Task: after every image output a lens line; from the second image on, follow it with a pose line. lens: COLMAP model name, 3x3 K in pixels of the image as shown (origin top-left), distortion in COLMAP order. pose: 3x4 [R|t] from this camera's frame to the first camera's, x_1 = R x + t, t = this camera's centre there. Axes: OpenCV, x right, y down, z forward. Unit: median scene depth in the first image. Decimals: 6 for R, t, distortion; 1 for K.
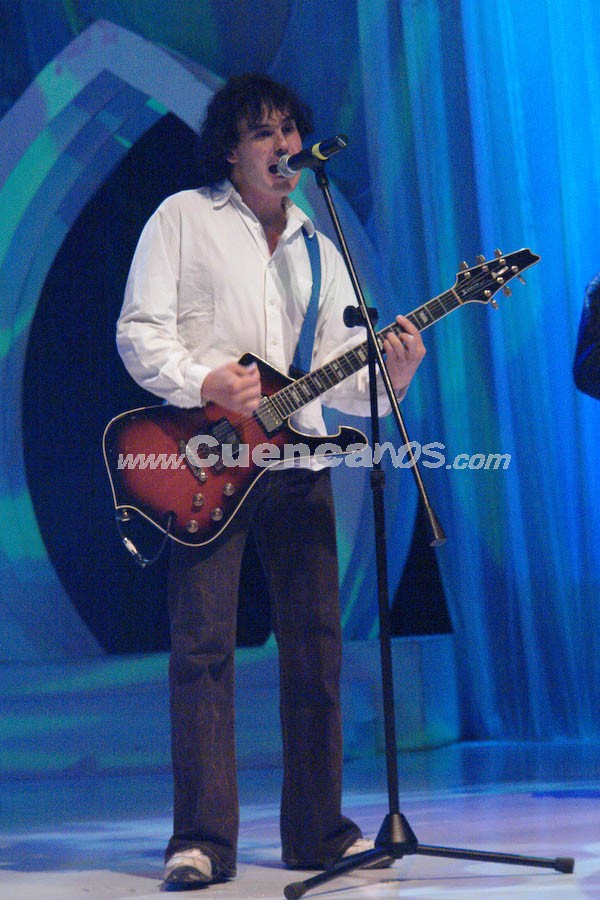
lens RADIAL K [[3143.9, 0, 303.6], [0, 3143.9, 454.1], [0, 0, 1]] dist [0.161962, 0.000000]
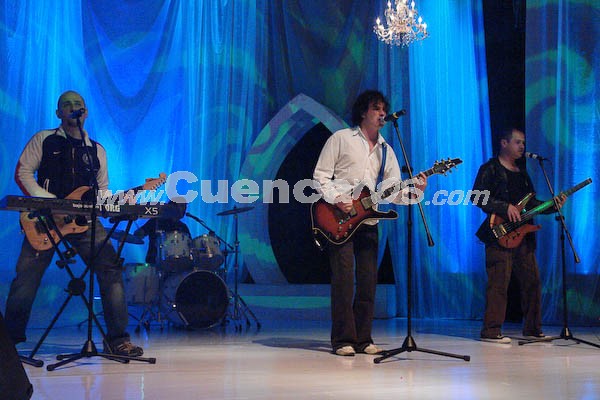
lens RADIAL K [[869.4, 0, 300.0], [0, 869.4, 198.3], [0, 0, 1]] dist [0.097803, 0.000000]
pose [[0.997345, 0.063173, -0.036230, -0.042696], [-0.064684, 0.997014, -0.042180, 0.021203], [0.033457, 0.044412, 0.998453, 0.140979]]
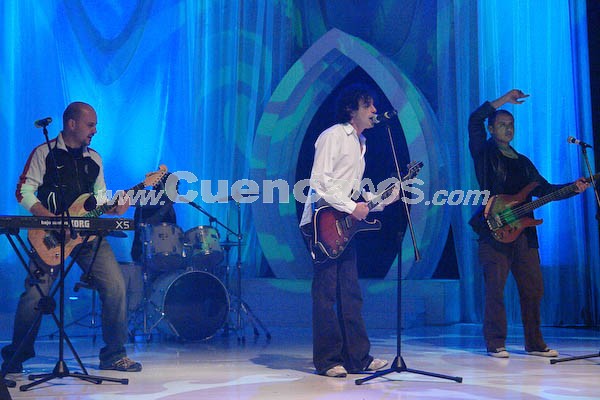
lens RADIAL K [[1370.9, 0, 304.0], [0, 1370.9, 199.4], [0, 0, 1]] dist [0.088626, 0.000000]
pose [[0.993521, 0.059361, -0.096916, 0.045136], [-0.057816, 0.998153, 0.018675, -0.033842], [0.097846, -0.012951, 0.995117, -0.169255]]
